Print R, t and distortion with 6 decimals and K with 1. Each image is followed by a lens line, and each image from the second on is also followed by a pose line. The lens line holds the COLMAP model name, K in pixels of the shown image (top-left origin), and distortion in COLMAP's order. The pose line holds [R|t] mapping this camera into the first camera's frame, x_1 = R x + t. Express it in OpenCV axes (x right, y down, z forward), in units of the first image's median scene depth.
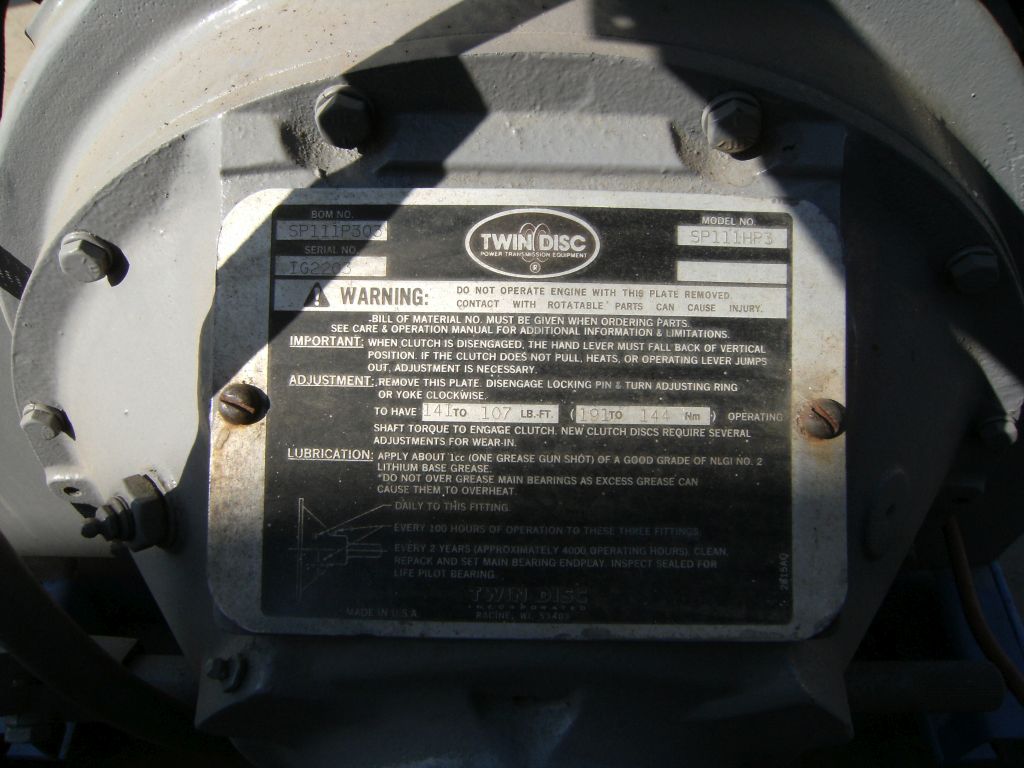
lens RADIAL K [[848.0, 0, 515.1], [0, 848.0, 388.4], [0, 0, 1]] dist [-0.072798, 0.015352]
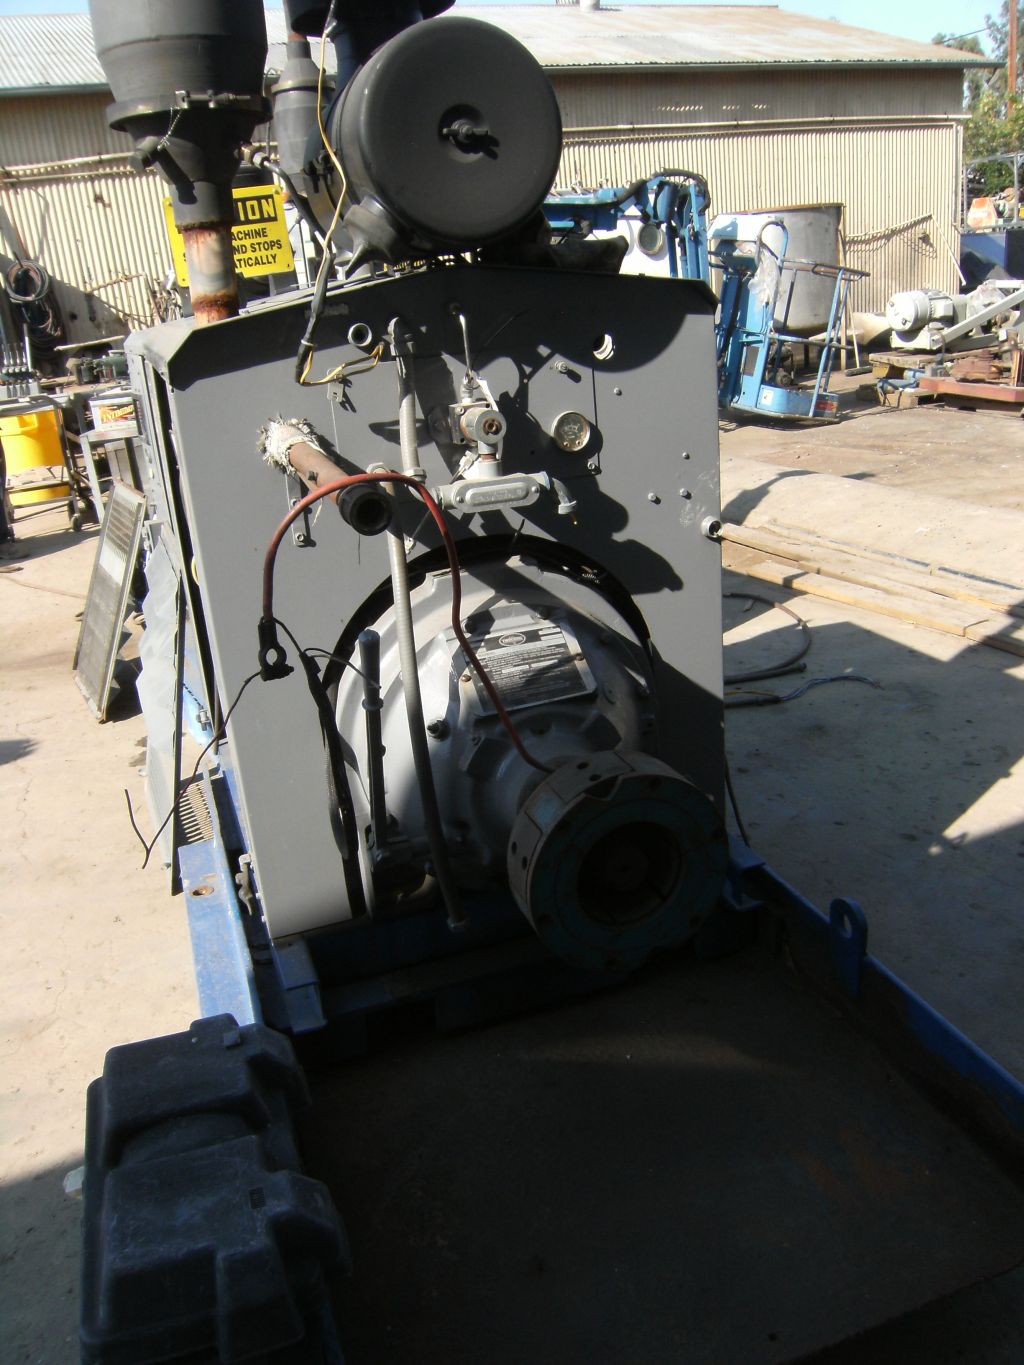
lens RADIAL K [[1130.4, 0, 512.5], [0, 1130.4, 683.7], [0, 0, 1]] dist [-0.072798, 0.015352]
pose [[0.936596, -0.204877, 0.284278, -1.898394], [0.319400, 0.832819, -0.452103, 3.013443], [-0.144126, 0.514236, 0.845452, -4.425098]]
